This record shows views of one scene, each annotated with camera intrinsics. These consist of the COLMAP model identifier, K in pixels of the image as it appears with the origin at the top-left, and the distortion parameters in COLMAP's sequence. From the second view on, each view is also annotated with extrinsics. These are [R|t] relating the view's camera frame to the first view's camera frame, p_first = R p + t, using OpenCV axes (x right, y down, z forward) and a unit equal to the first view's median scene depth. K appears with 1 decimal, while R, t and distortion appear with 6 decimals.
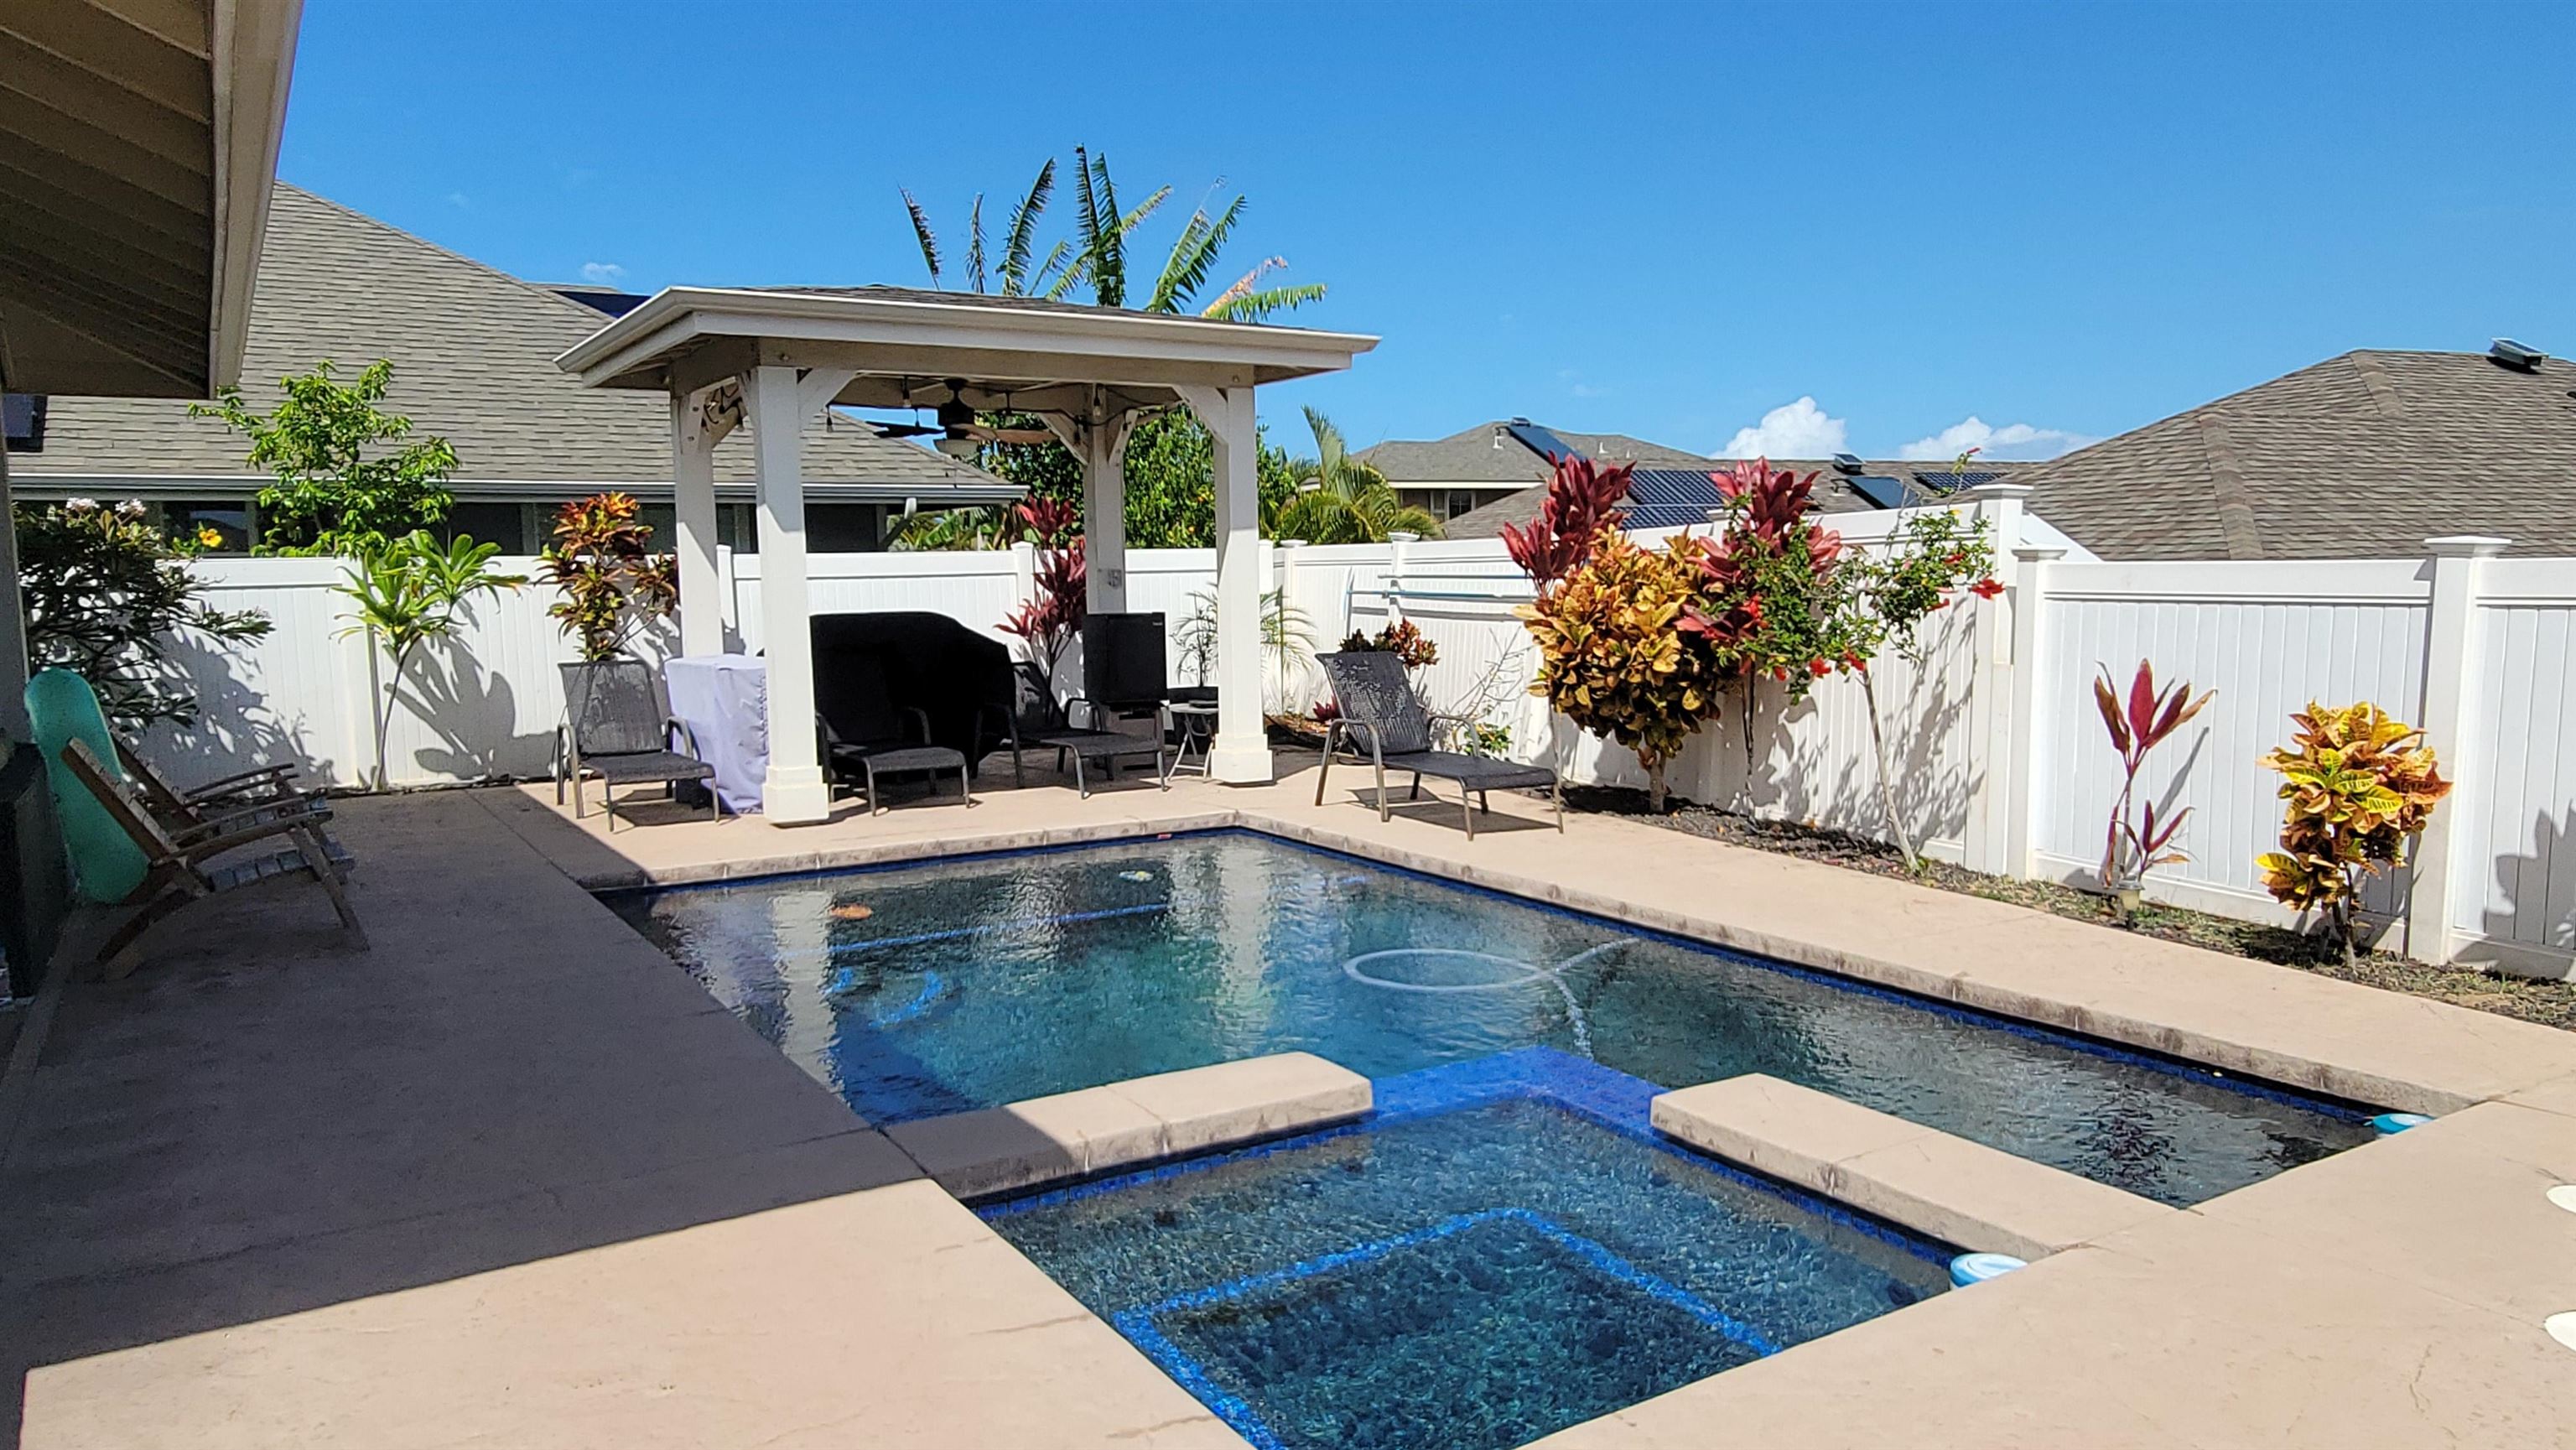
lens RADIAL K [[1752.2, 0, 1340.7], [0, 1752.2, 731.8], [0, 0, 1]] dist [-0.001058, -0.000462]
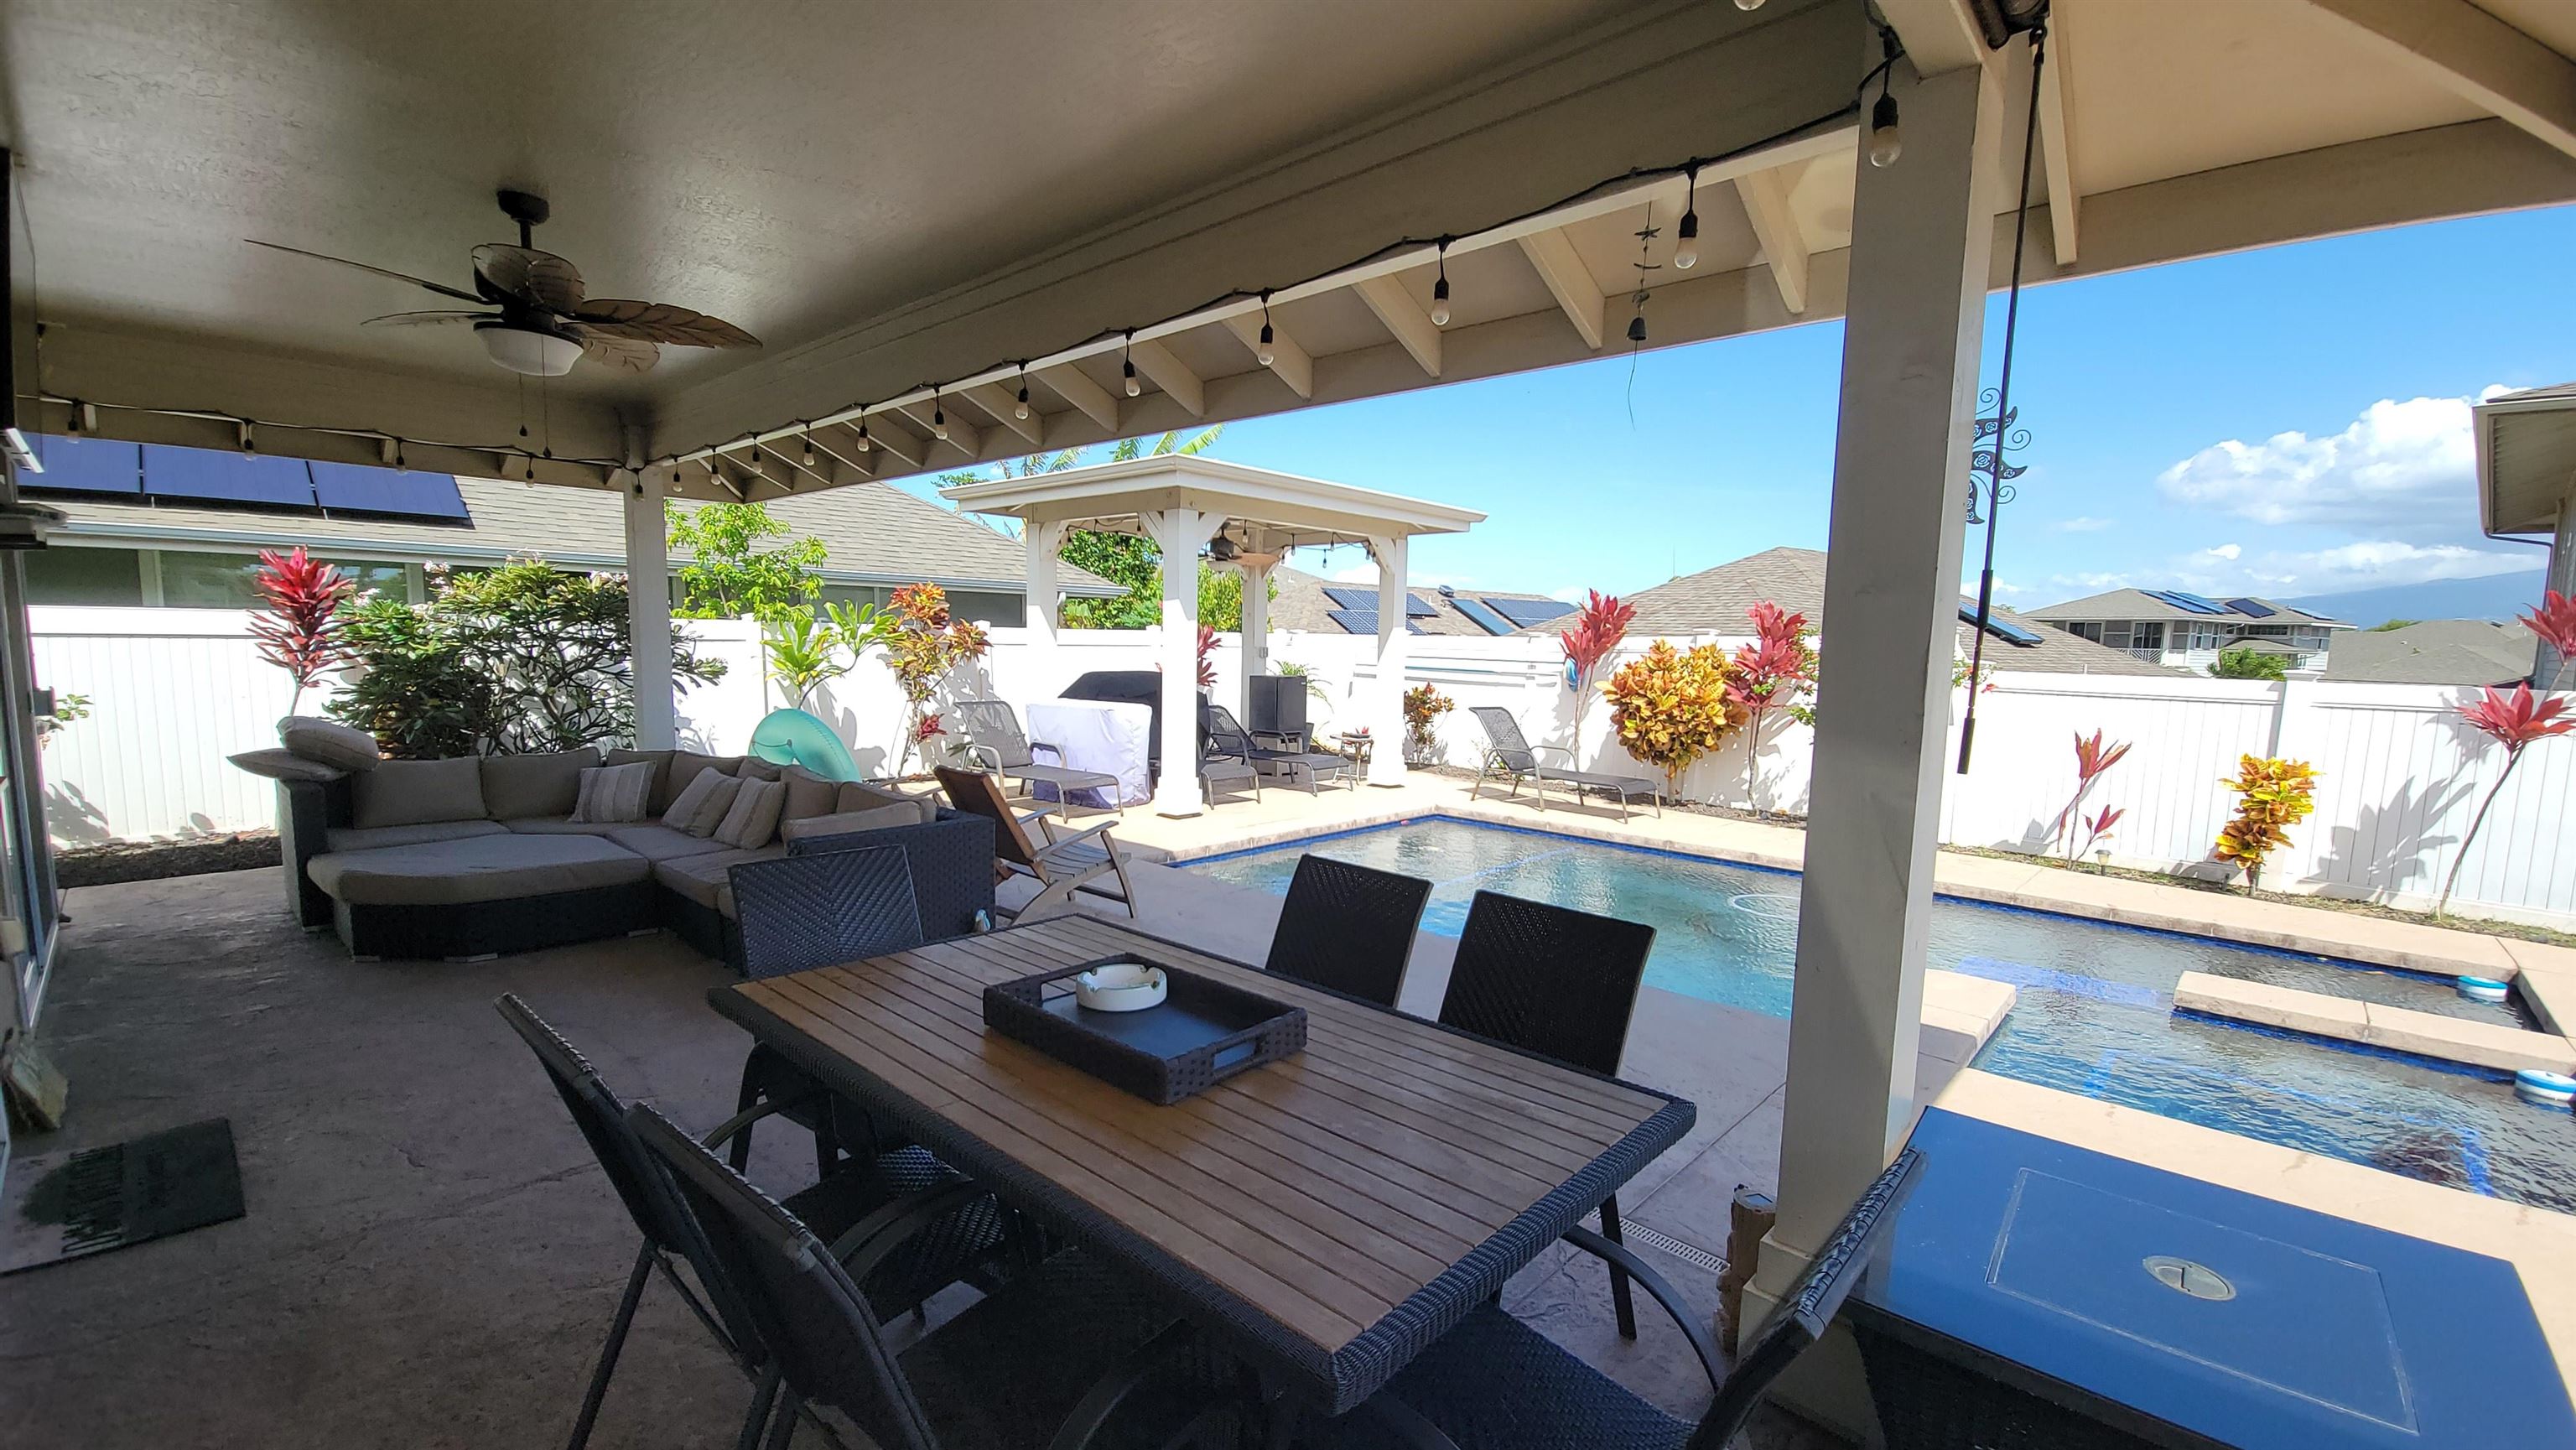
lens RADIAL K [[1050.1, 0, 1293.5], [0, 1050.1, 760.6], [0, 0, 1]] dist [0.009349, -0.009168]
pose [[0.967180, 0.008334, 0.253957, -0.407048], [-0.013281, 0.999754, 0.017771, -0.010045], [-0.253746, -0.020561, 0.967052, 0.095984]]
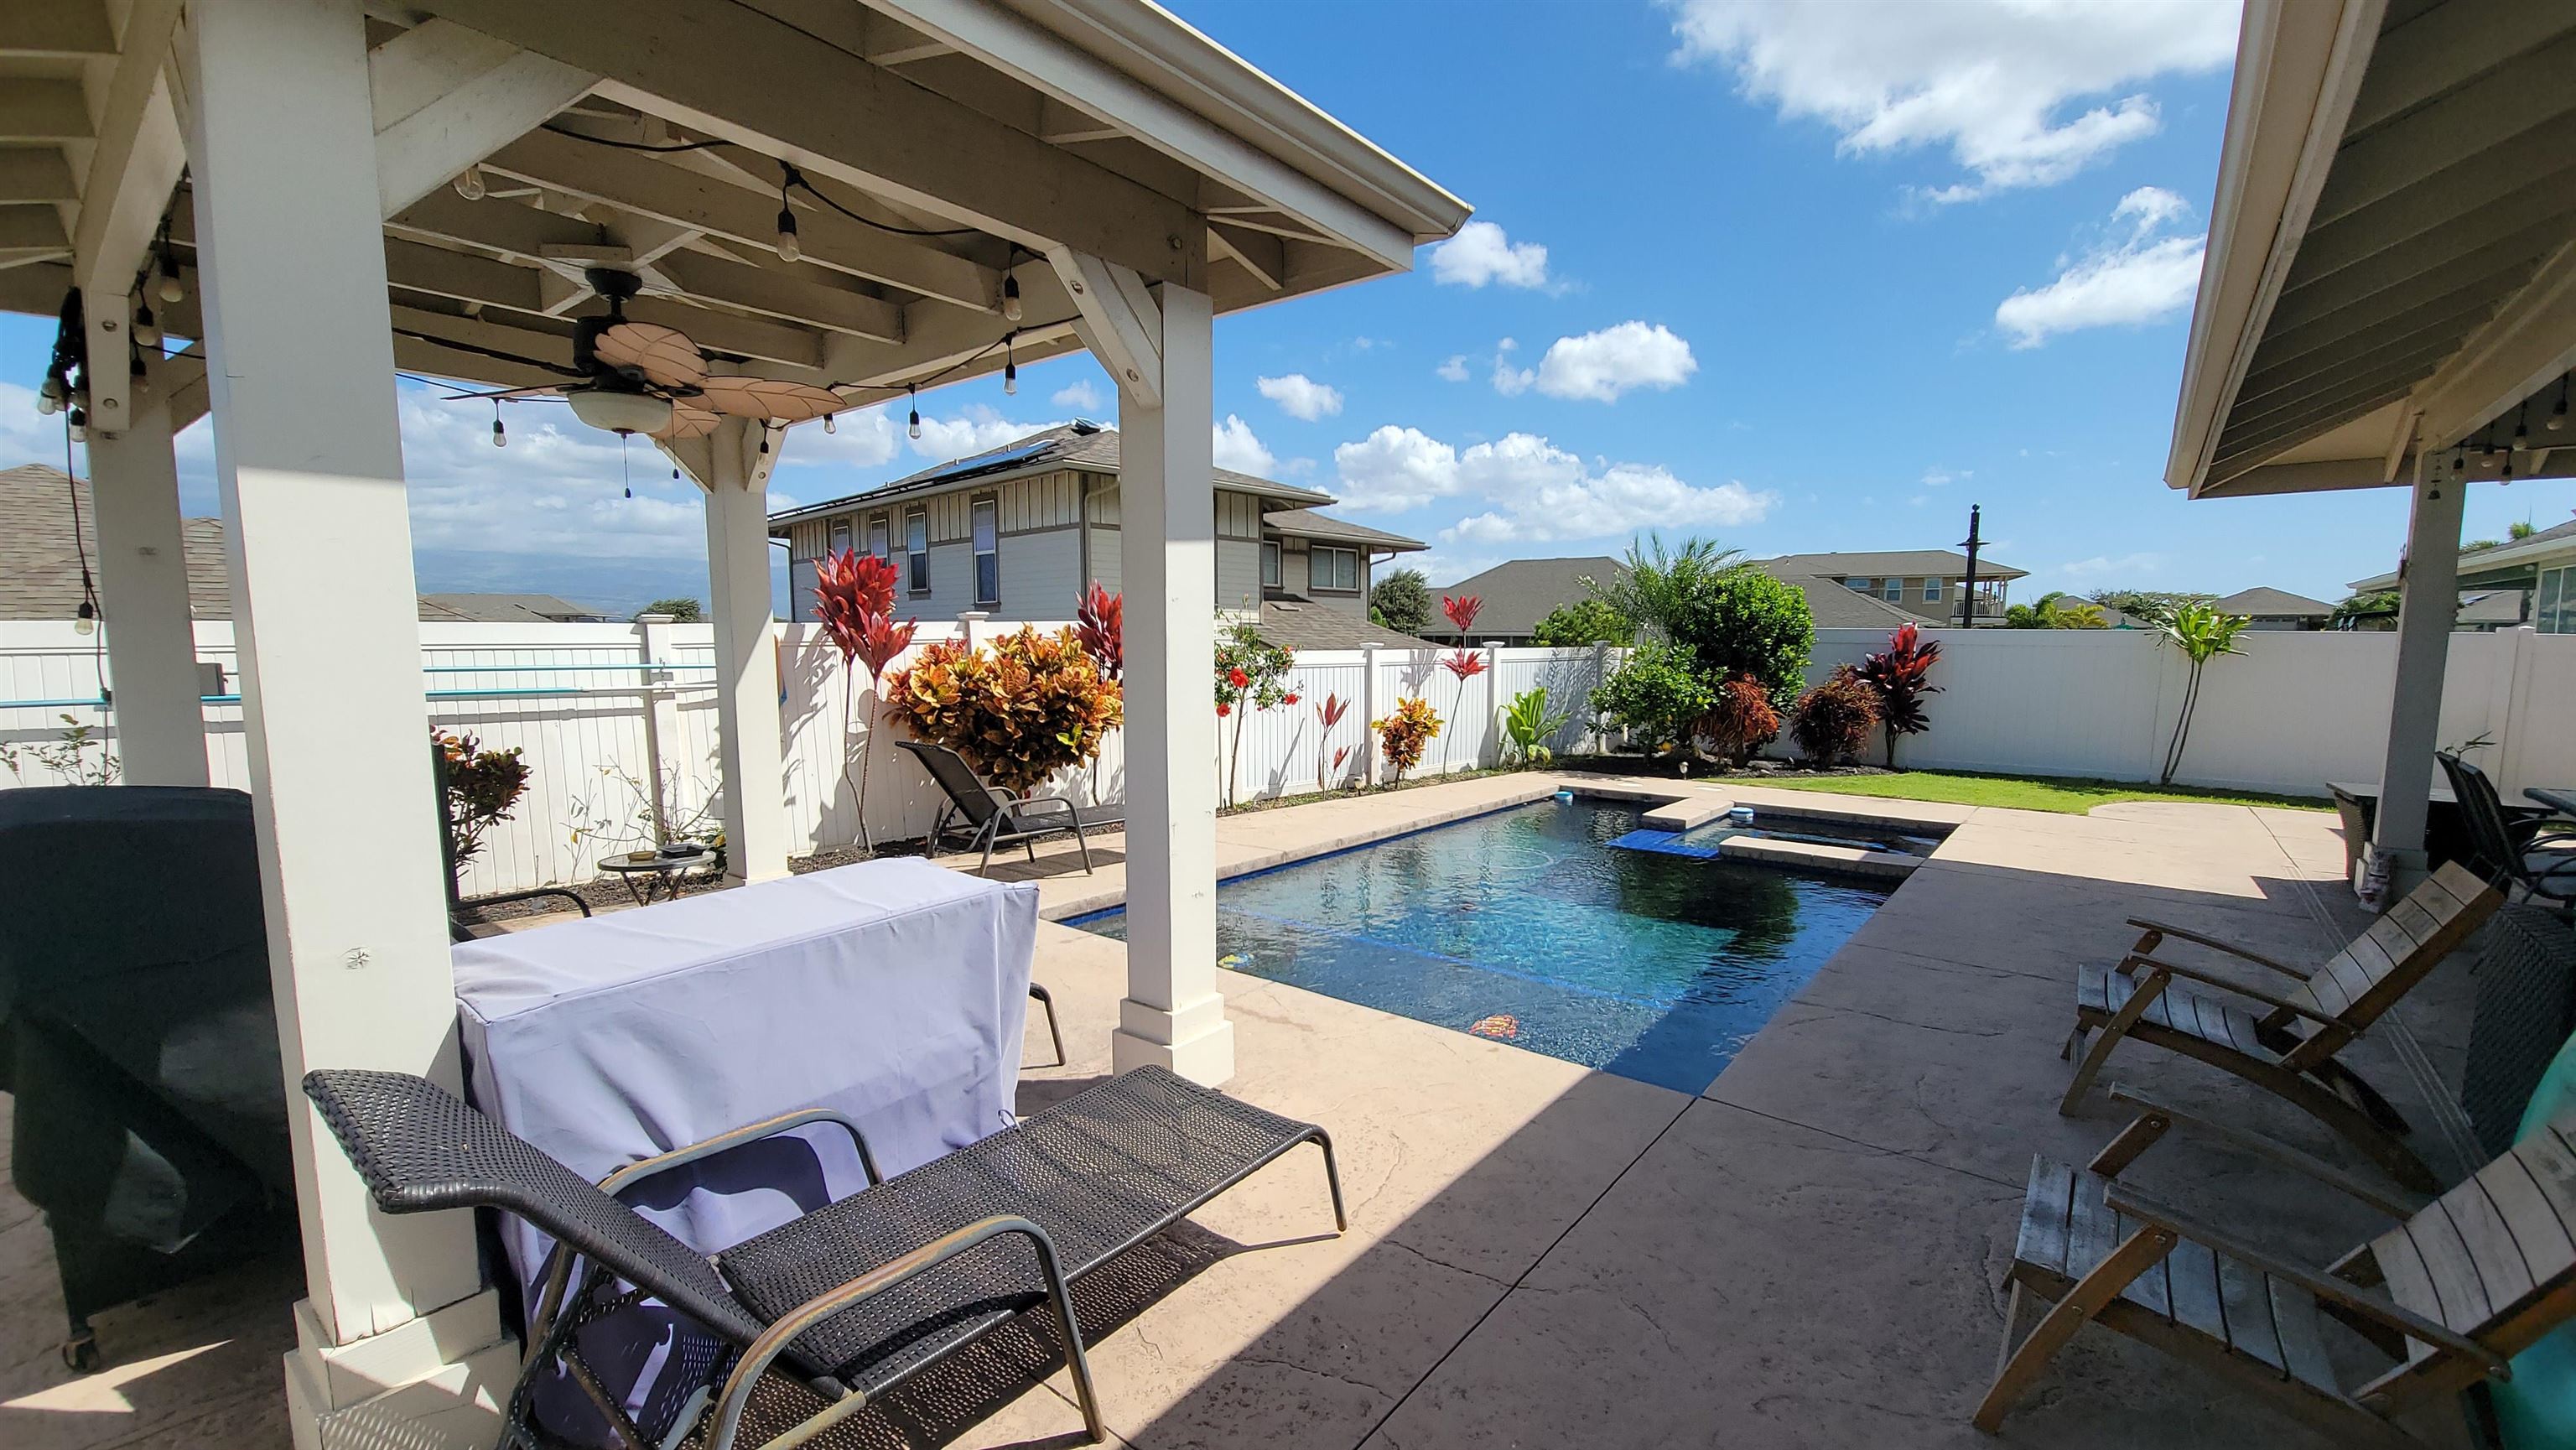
lens RADIAL K [[1050.1, 0, 1293.5], [0, 1050.1, 760.6], [0, 0, 1]] dist [0.009349, -0.009168]
pose [[-0.315435, -0.092557, 0.944423, -0.593771], [0.095411, 0.987095, 0.128606, -0.090135], [-0.944138, 0.130676, -0.302533, 0.978612]]
